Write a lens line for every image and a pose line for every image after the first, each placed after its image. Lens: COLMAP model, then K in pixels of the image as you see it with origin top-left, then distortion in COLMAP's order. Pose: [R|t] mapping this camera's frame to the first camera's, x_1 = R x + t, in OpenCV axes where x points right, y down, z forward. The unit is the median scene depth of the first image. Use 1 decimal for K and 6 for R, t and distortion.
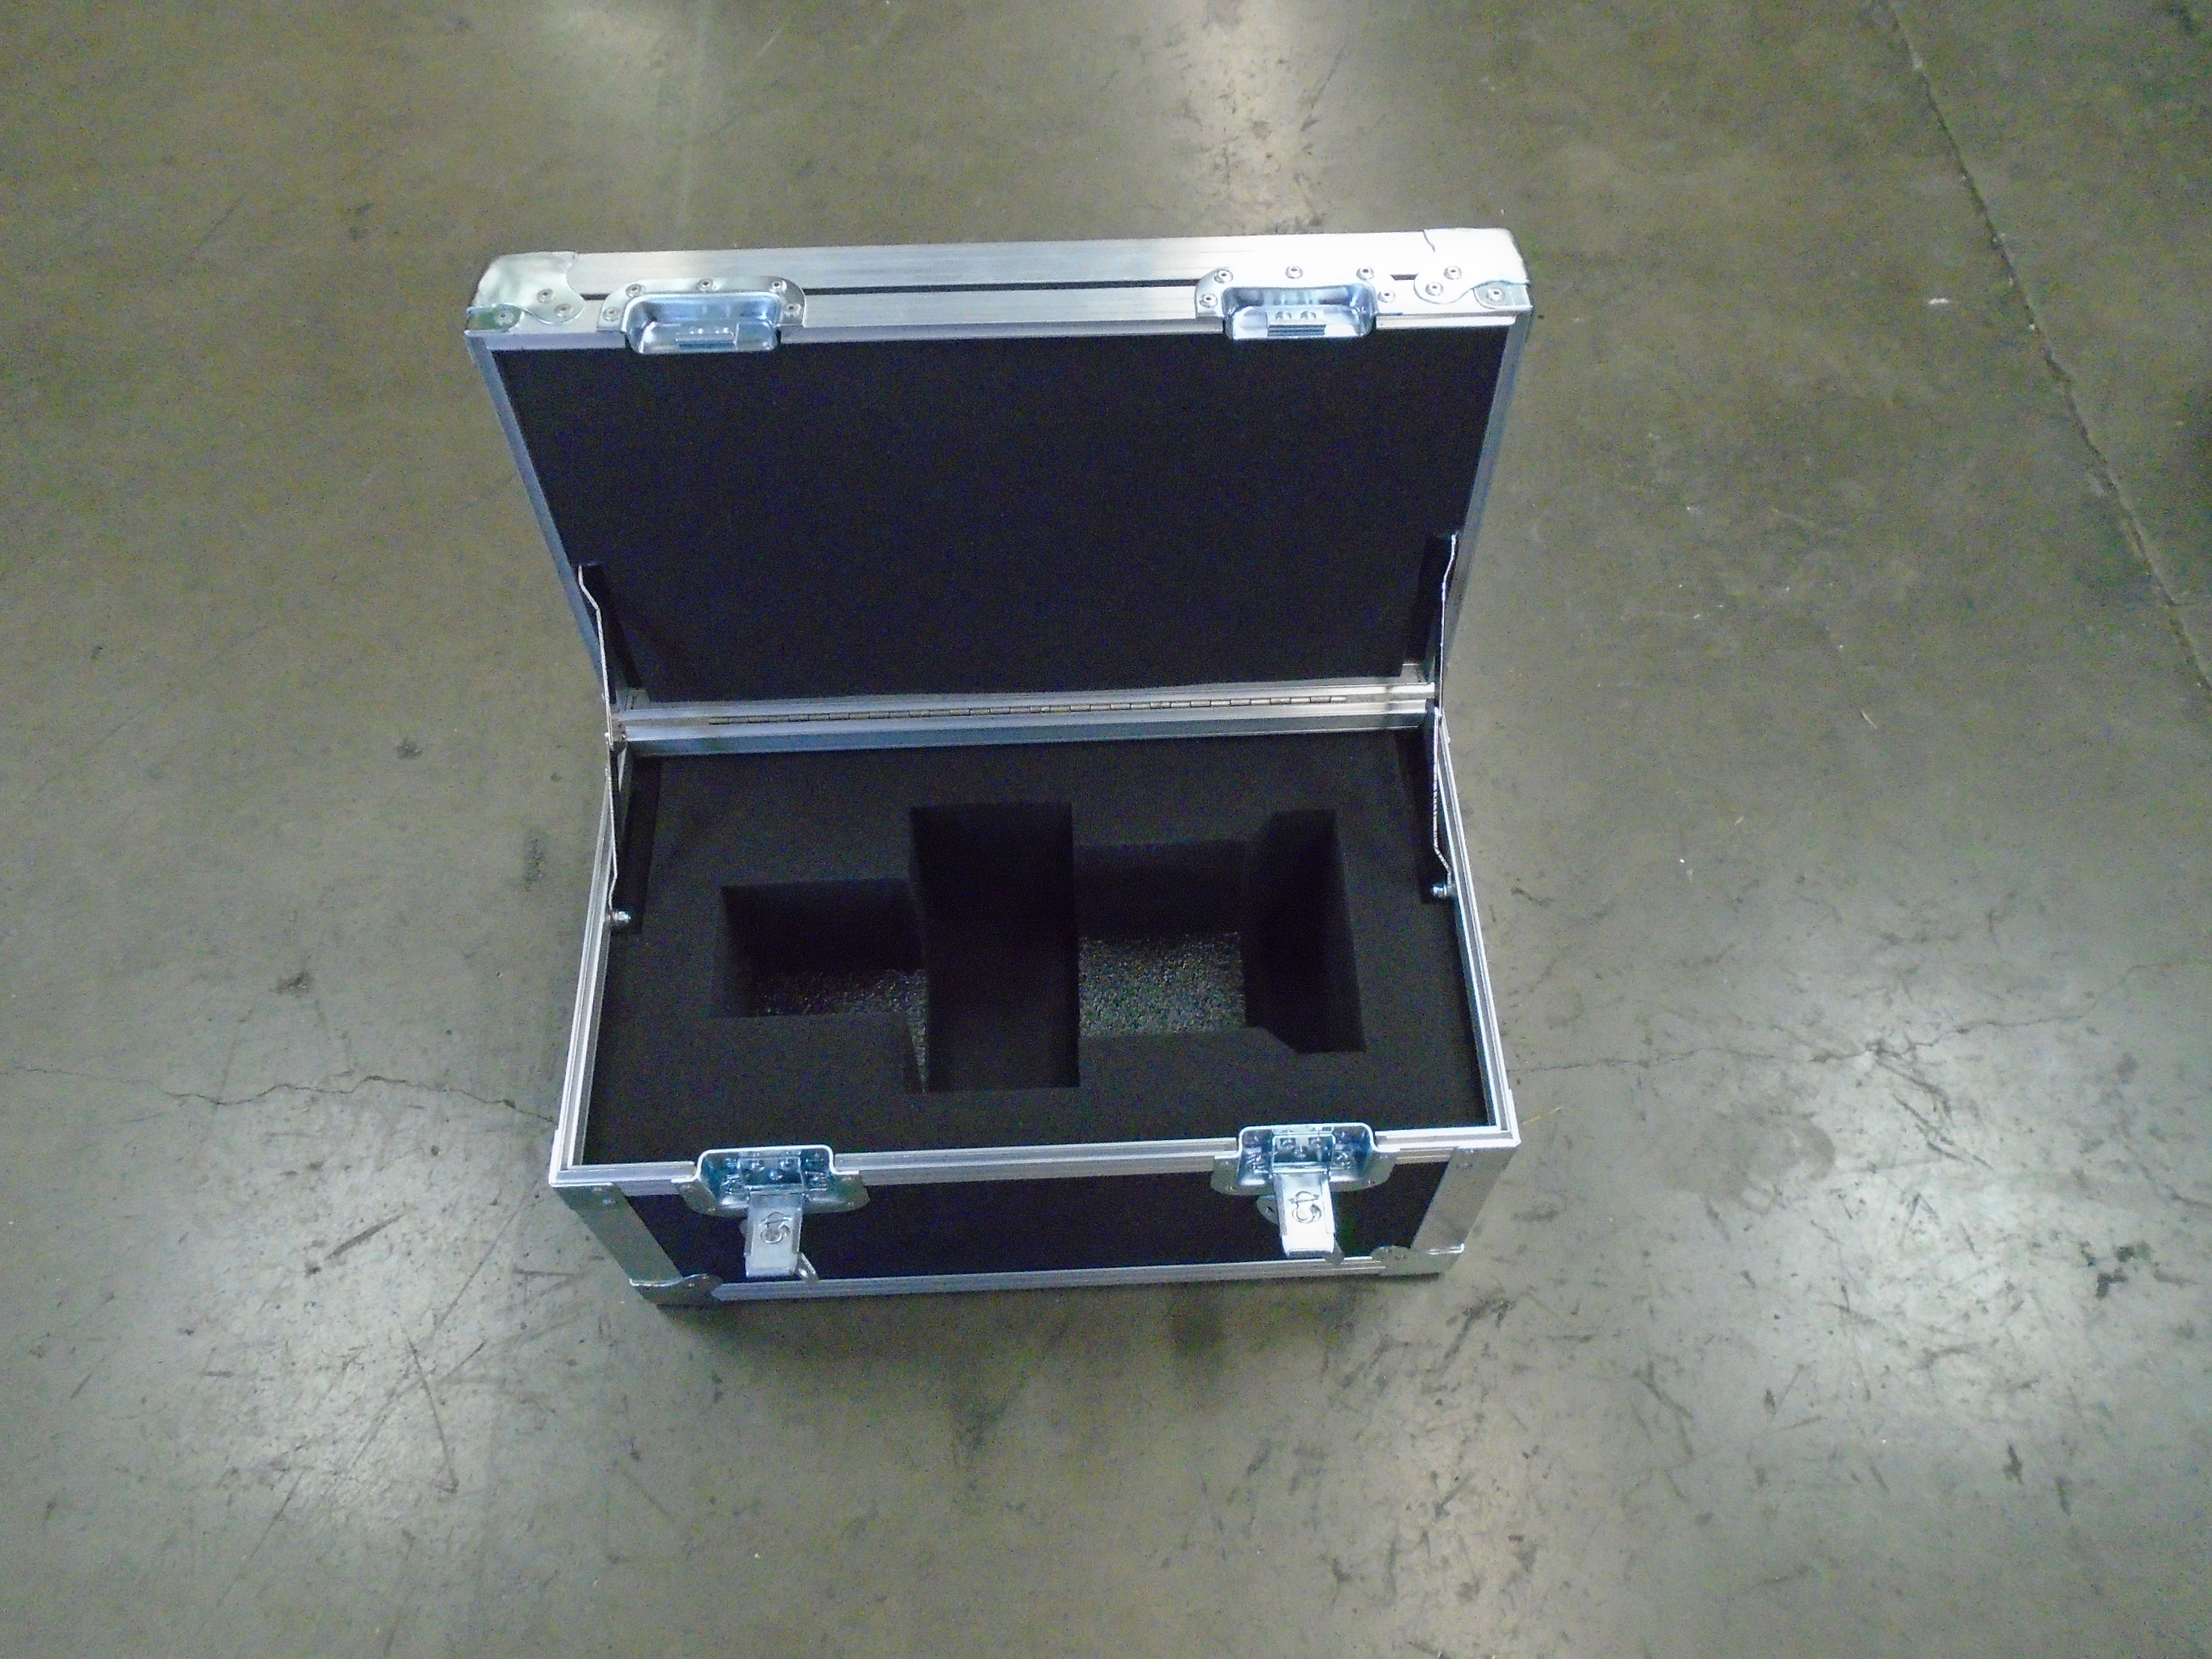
lens RADIAL K [[1686.3, 0, 1113.4], [0, 1686.3, 835.7], [0, 0, 1]] dist [-0.008932, 0.001813]
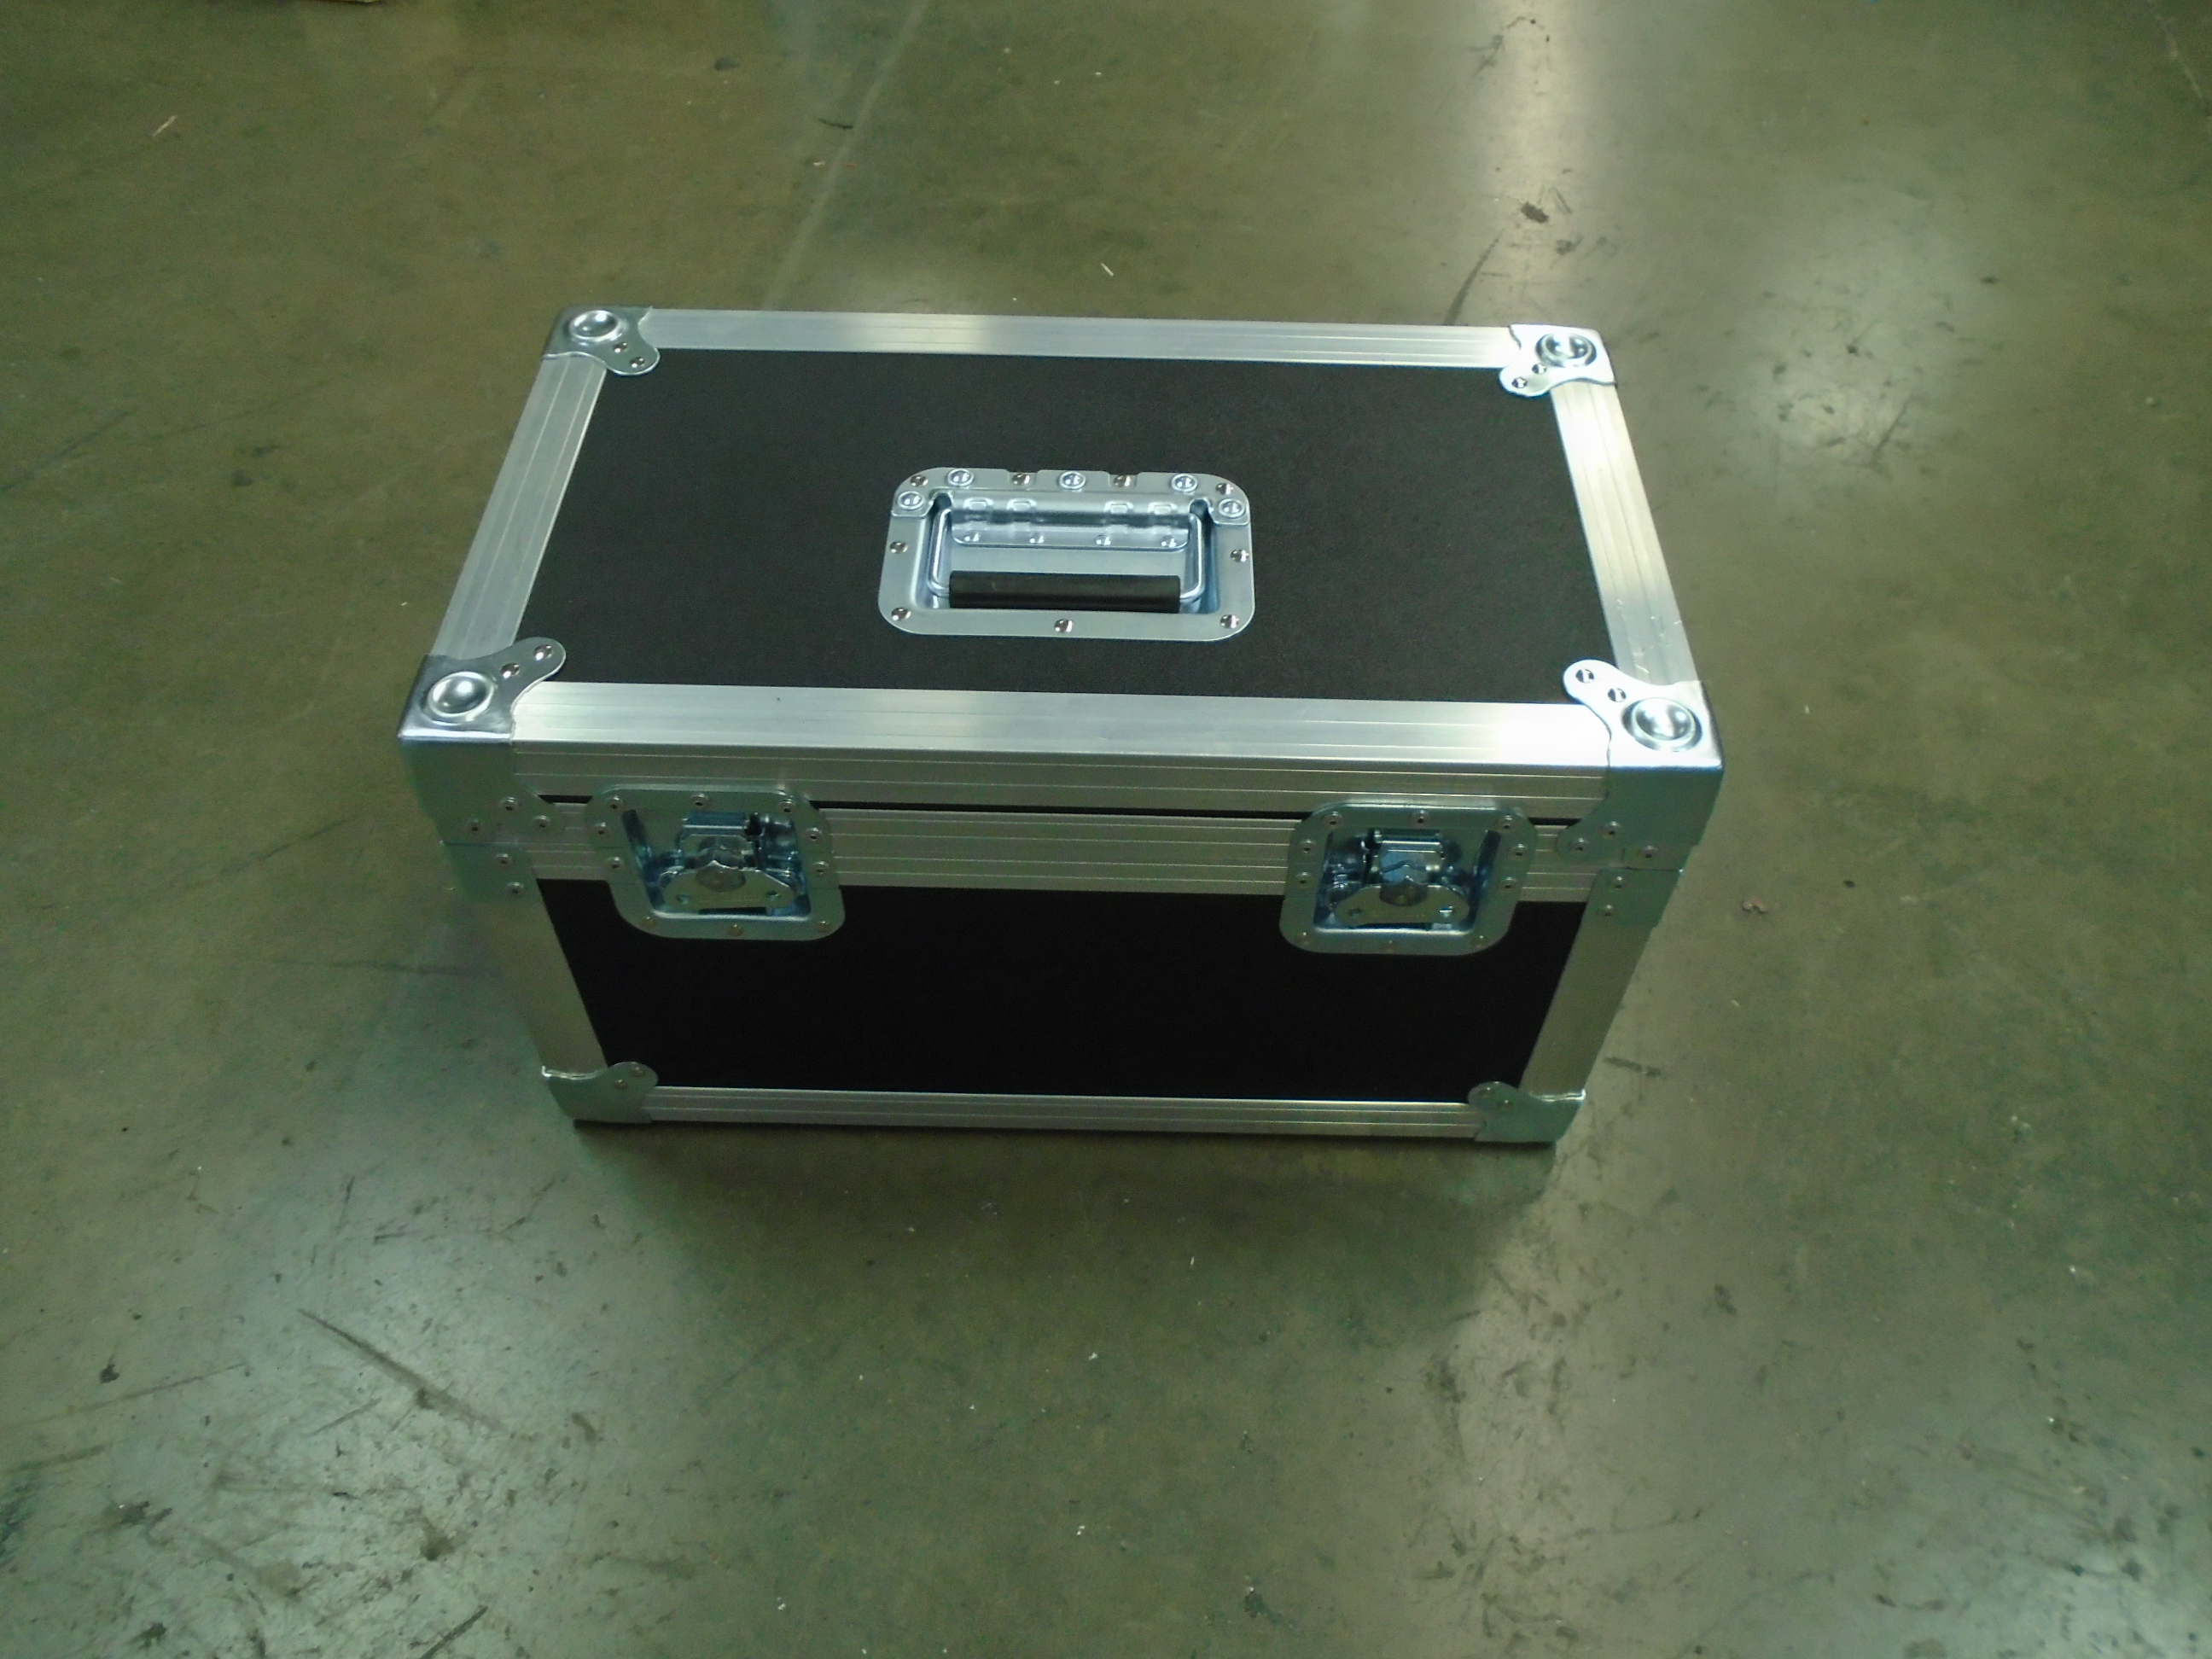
lens RADIAL K [[1686.3, 0, 1091.0], [0, 1686.3, 832.6], [0, 0, 1]] dist [-0.008932, 0.001813]
pose [[0.974609, 0.181176, -0.131577, 0.069067], [-0.200749, 0.967295, -0.155050, -0.226305], [0.099183, 0.177527, 0.979105, 0.450072]]
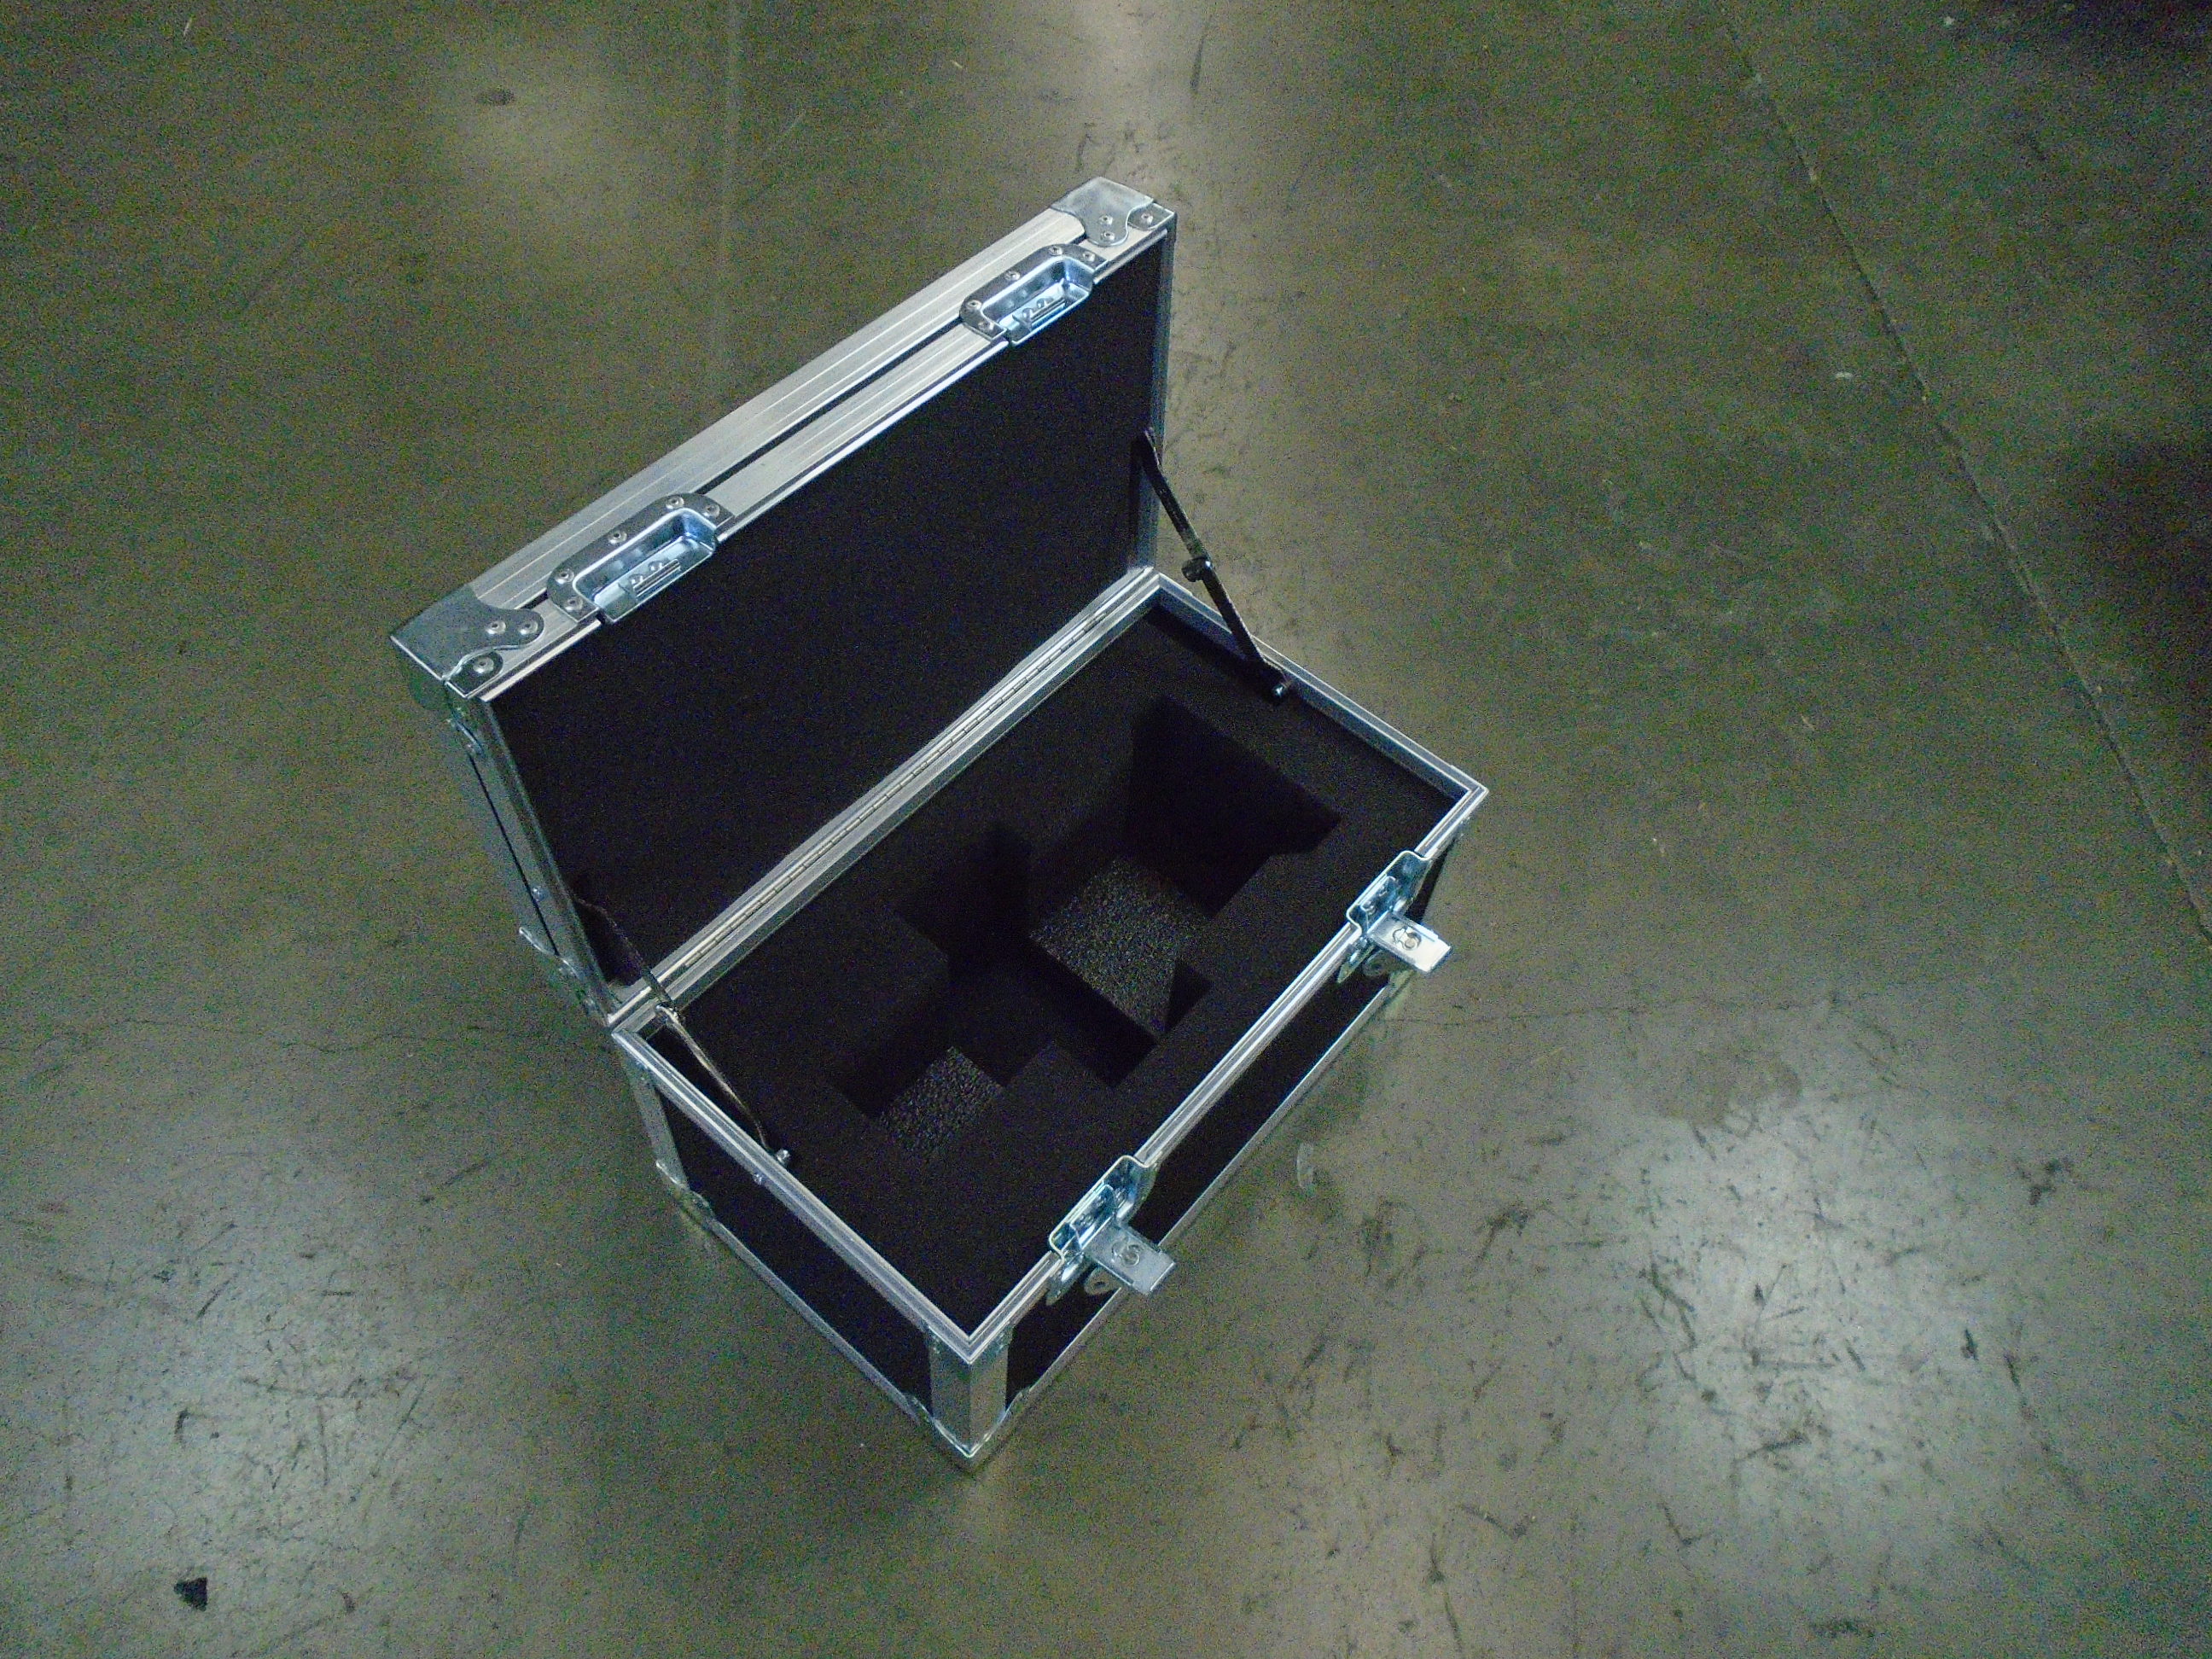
lens RADIAL K [[1686.3, 0, 1115.8], [0, 1686.3, 840.8], [0, 0, 1]] dist [-0.008932, 0.001813]
pose [[0.997194, 0.003519, 0.074784, -0.115370], [0.001583, 0.997680, -0.068055, 0.099848], [-0.074850, 0.067982, 0.994875, -0.102225]]
